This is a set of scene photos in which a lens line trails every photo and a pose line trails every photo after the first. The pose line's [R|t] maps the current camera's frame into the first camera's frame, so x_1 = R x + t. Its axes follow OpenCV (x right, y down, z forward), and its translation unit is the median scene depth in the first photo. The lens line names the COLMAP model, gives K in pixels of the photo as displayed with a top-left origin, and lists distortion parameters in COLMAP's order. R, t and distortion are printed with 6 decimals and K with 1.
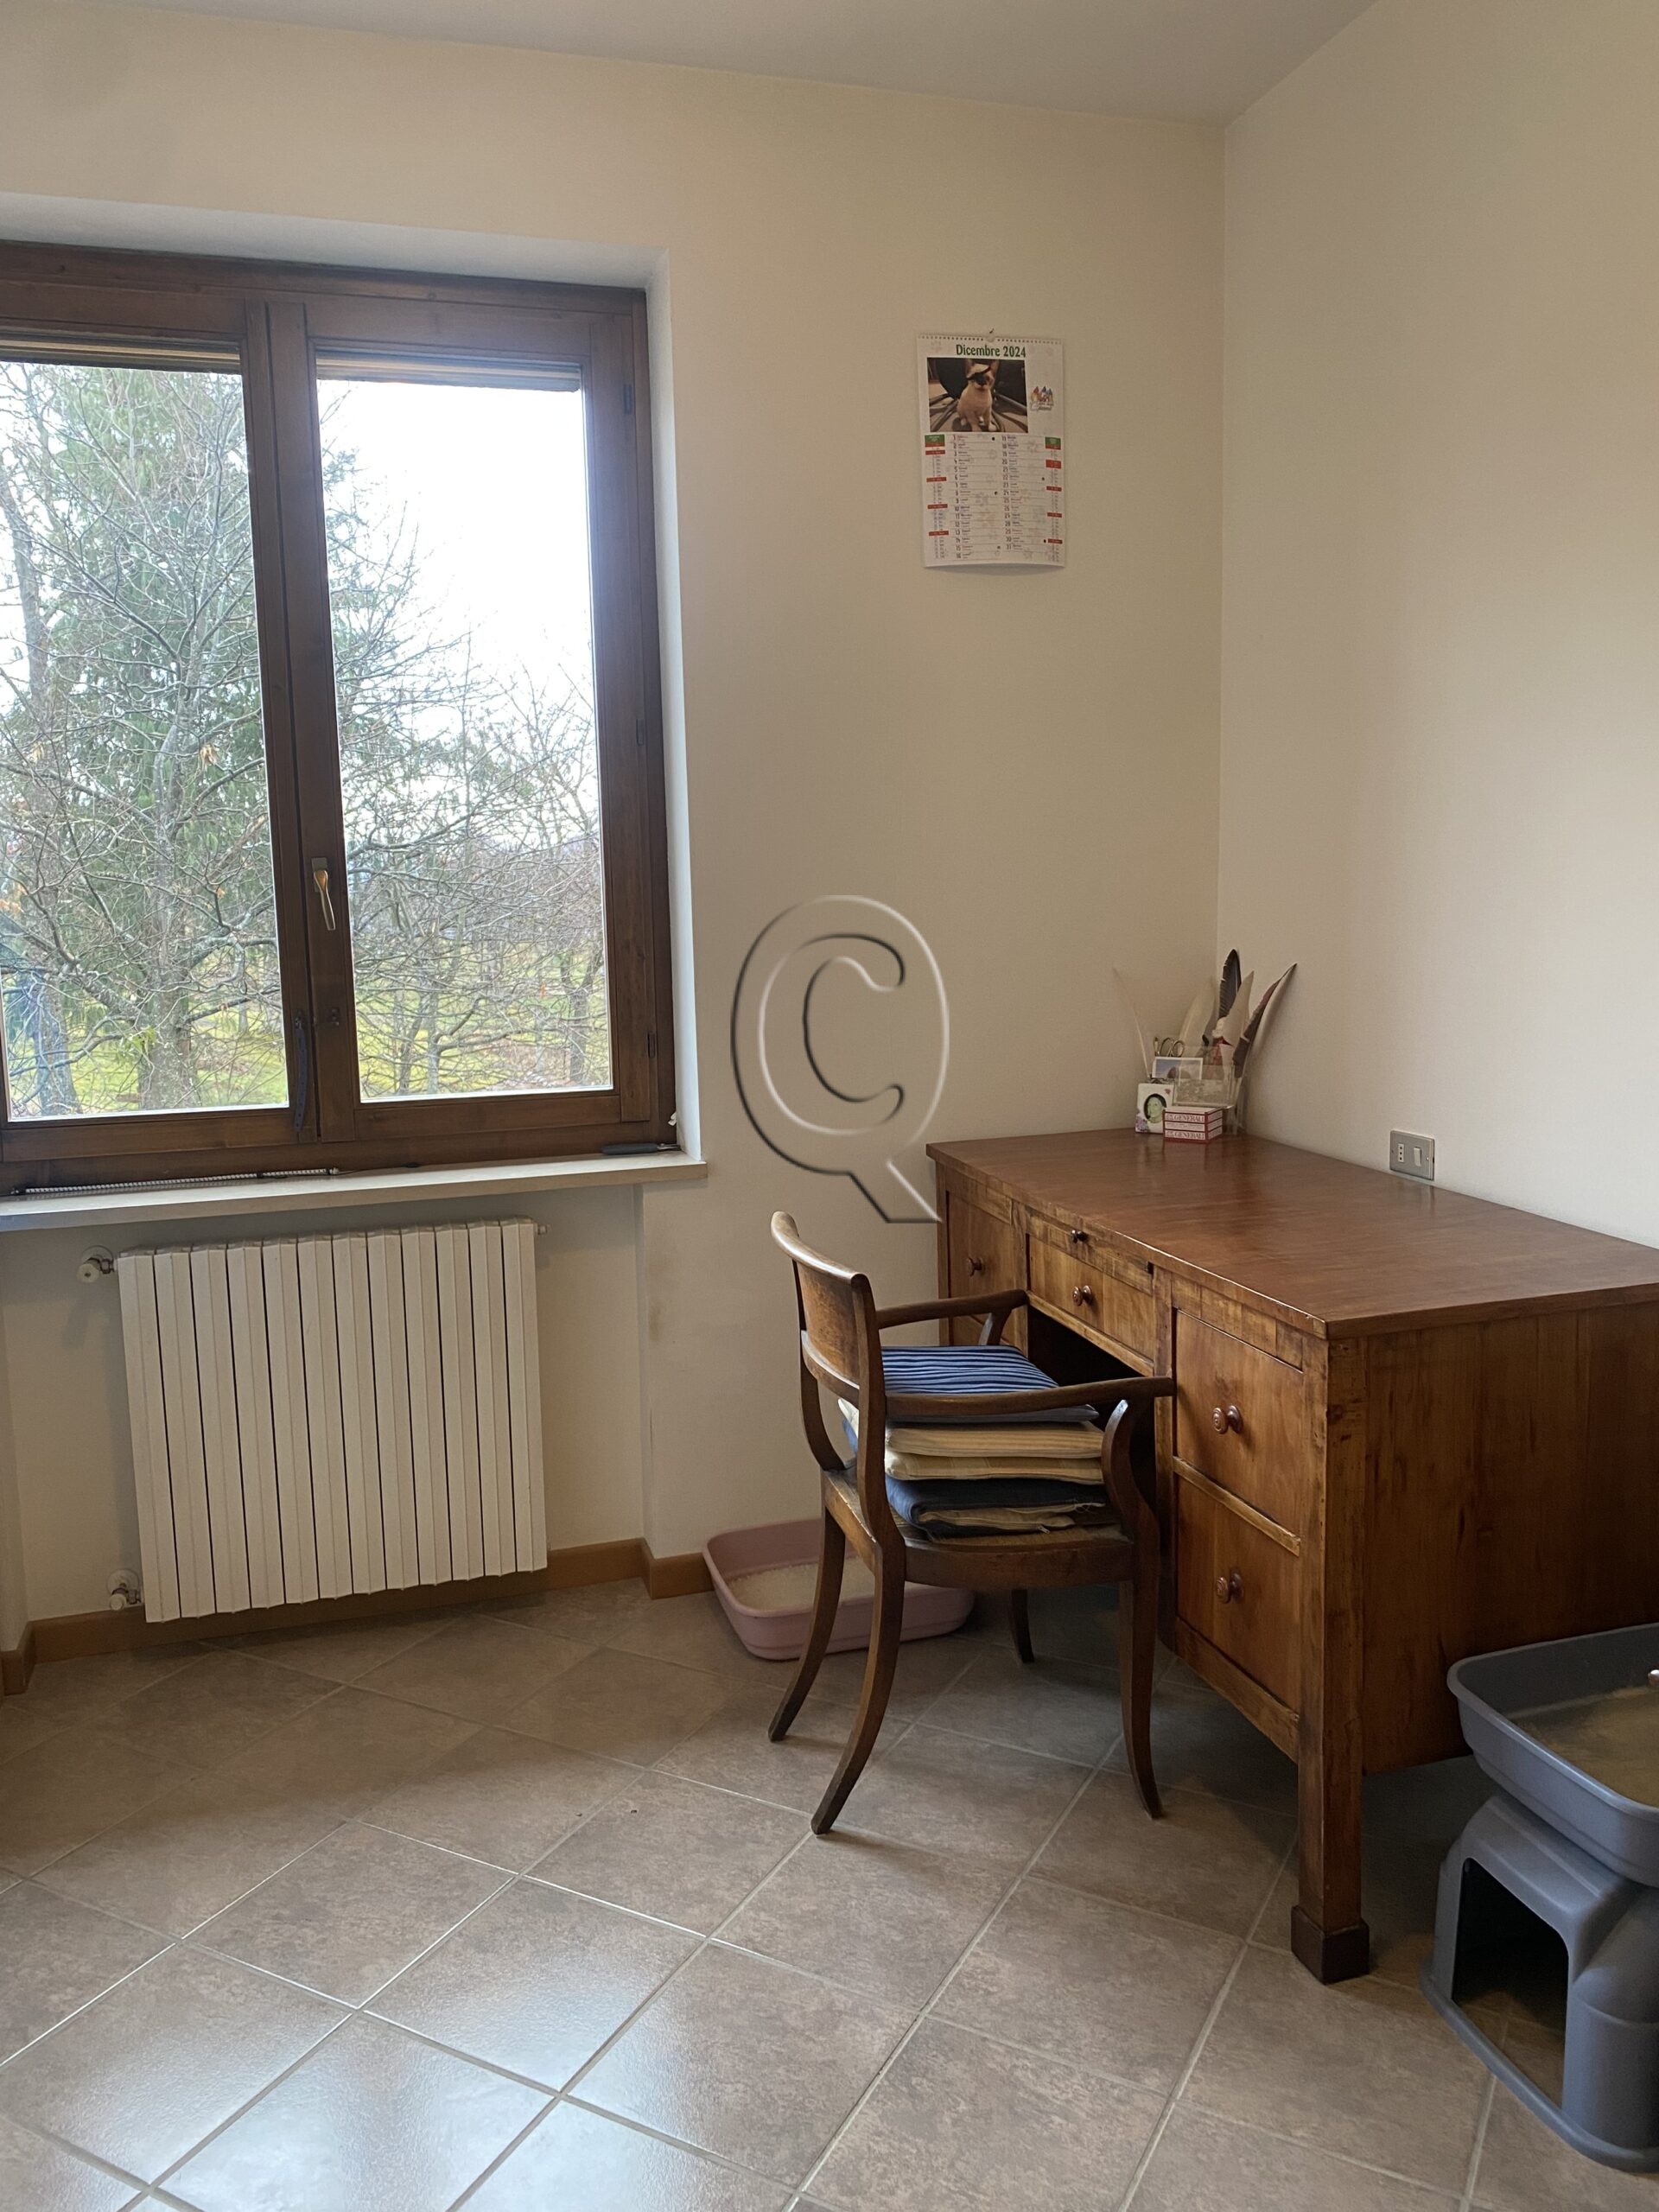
lens RADIAL K [[1683.6, 0, 827.2], [0, 1683.6, 1091.1], [0, 0, 1]] dist [0.015455, -0.010483]
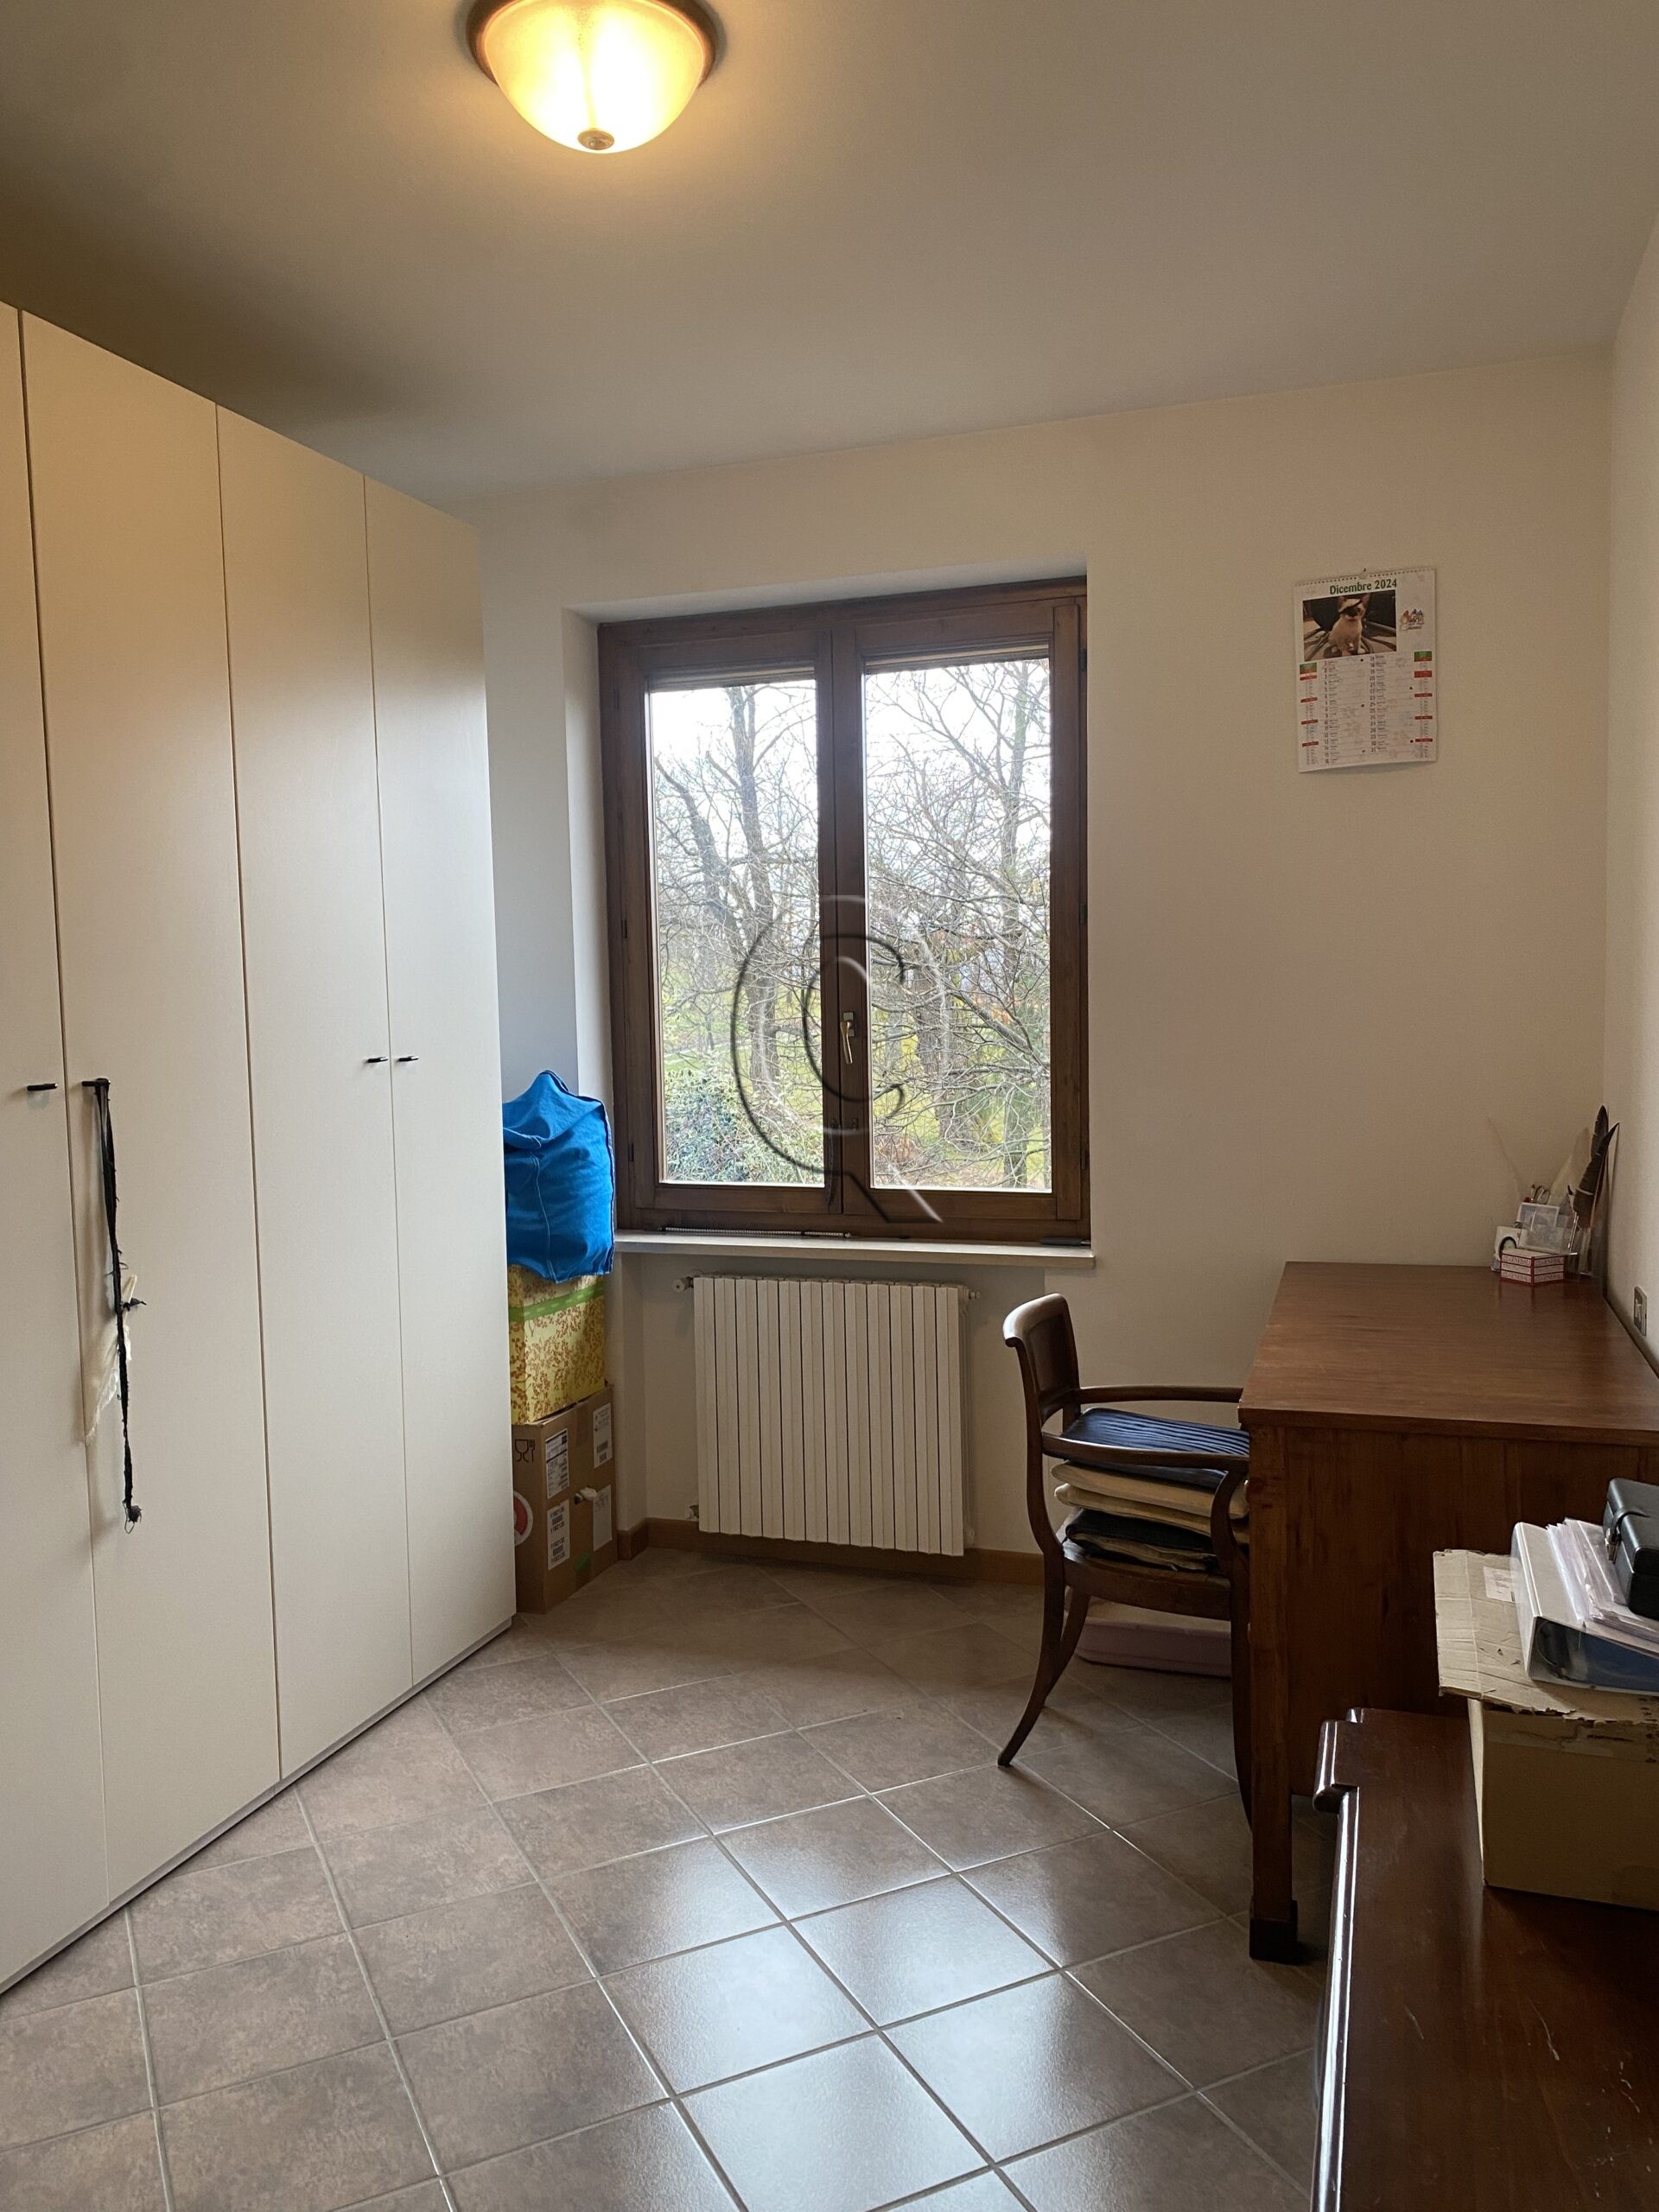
lens RADIAL K [[1683.6, 0, 827.7], [0, 1683.6, 1112.1], [0, 0, 1]] dist [0.015455, -0.010483]
pose [[0.817379, 0.050010, -0.573926, 0.484058], [-0.077333, 0.996733, -0.023285, -0.020080], [0.570887, 0.063416, 0.818576, -0.145255]]
